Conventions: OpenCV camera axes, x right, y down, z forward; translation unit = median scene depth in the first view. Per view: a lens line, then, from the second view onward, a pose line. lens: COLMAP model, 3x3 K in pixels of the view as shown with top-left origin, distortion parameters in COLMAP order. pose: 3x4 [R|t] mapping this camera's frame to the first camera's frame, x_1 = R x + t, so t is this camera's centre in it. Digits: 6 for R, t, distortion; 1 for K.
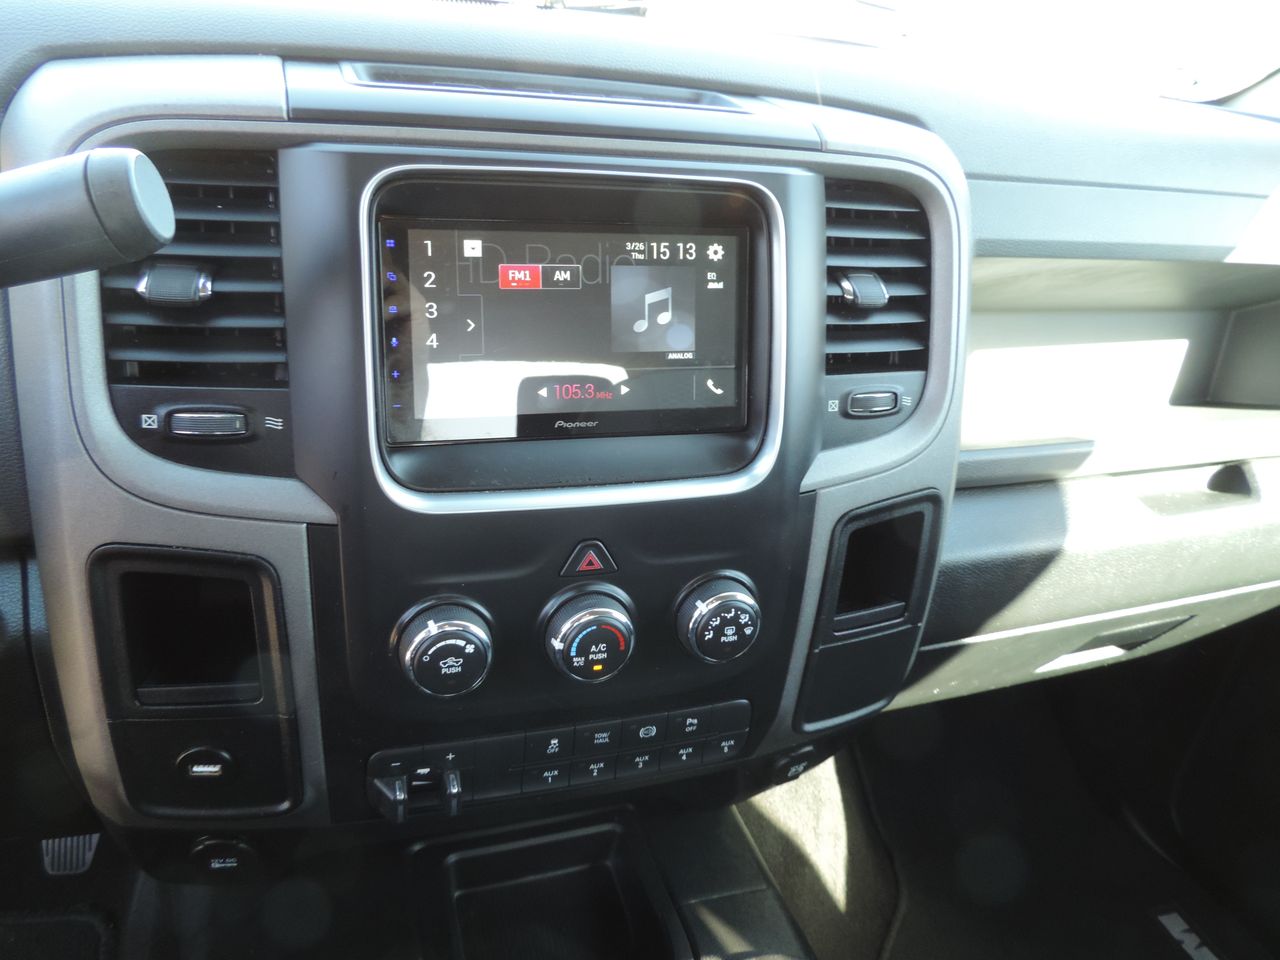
lens RADIAL K [[1028.5, 0, 638.4], [0, 1028.5, 480.7], [0, 0, 1]] dist [-0.054306, 0.011146]
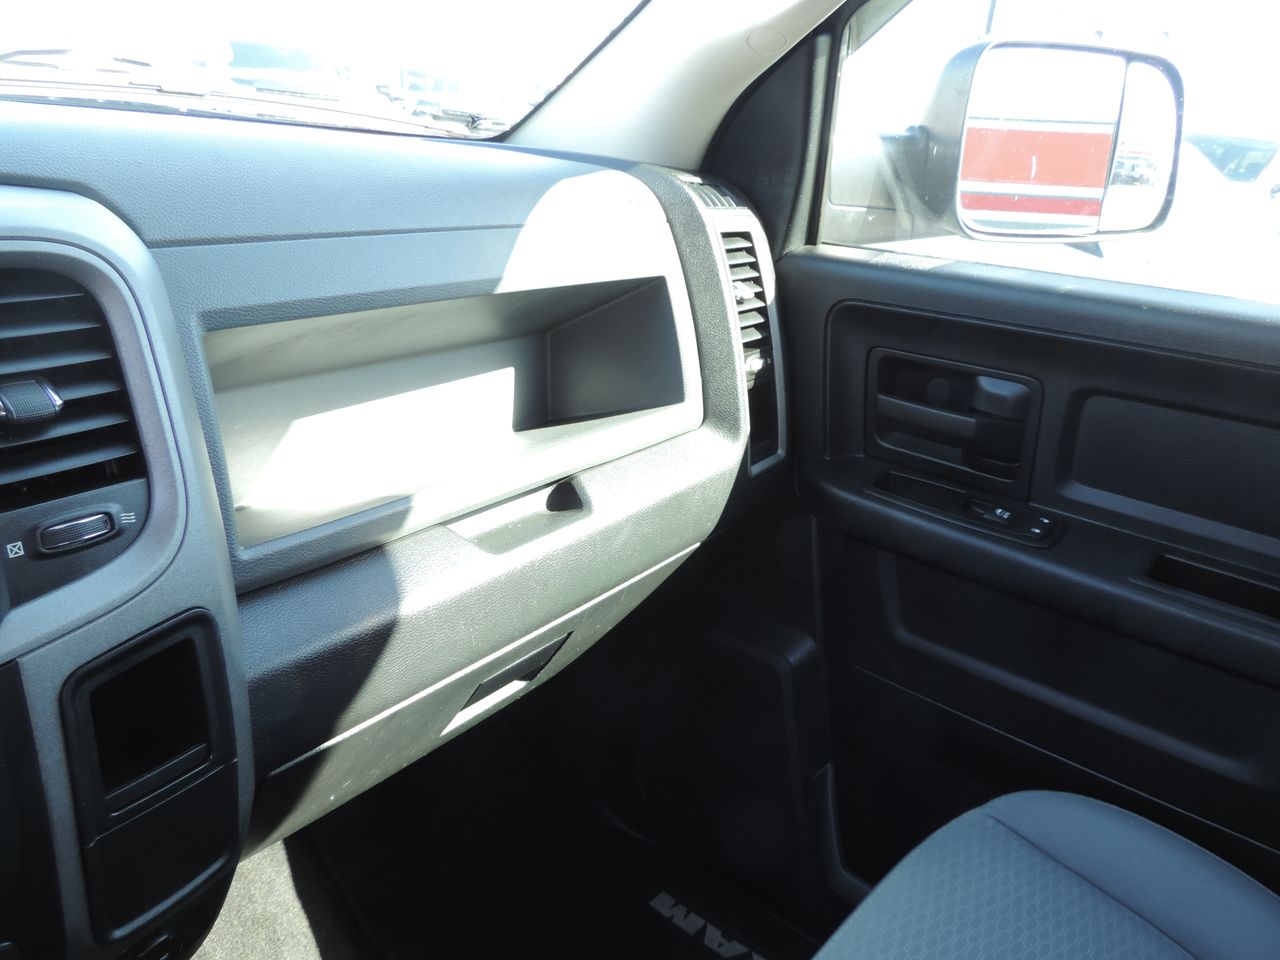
lens RADIAL K [[1028.5, 0, 643.0], [0, 1028.5, 479.7], [0, 0, 1]] dist [-0.054306, 0.011146]
pose [[0.842673, -0.216621, 0.492927, 0.164032], [0.243088, 0.969945, 0.010685, -0.011381], [-0.480427, 0.110821, 0.870005, 0.059149]]
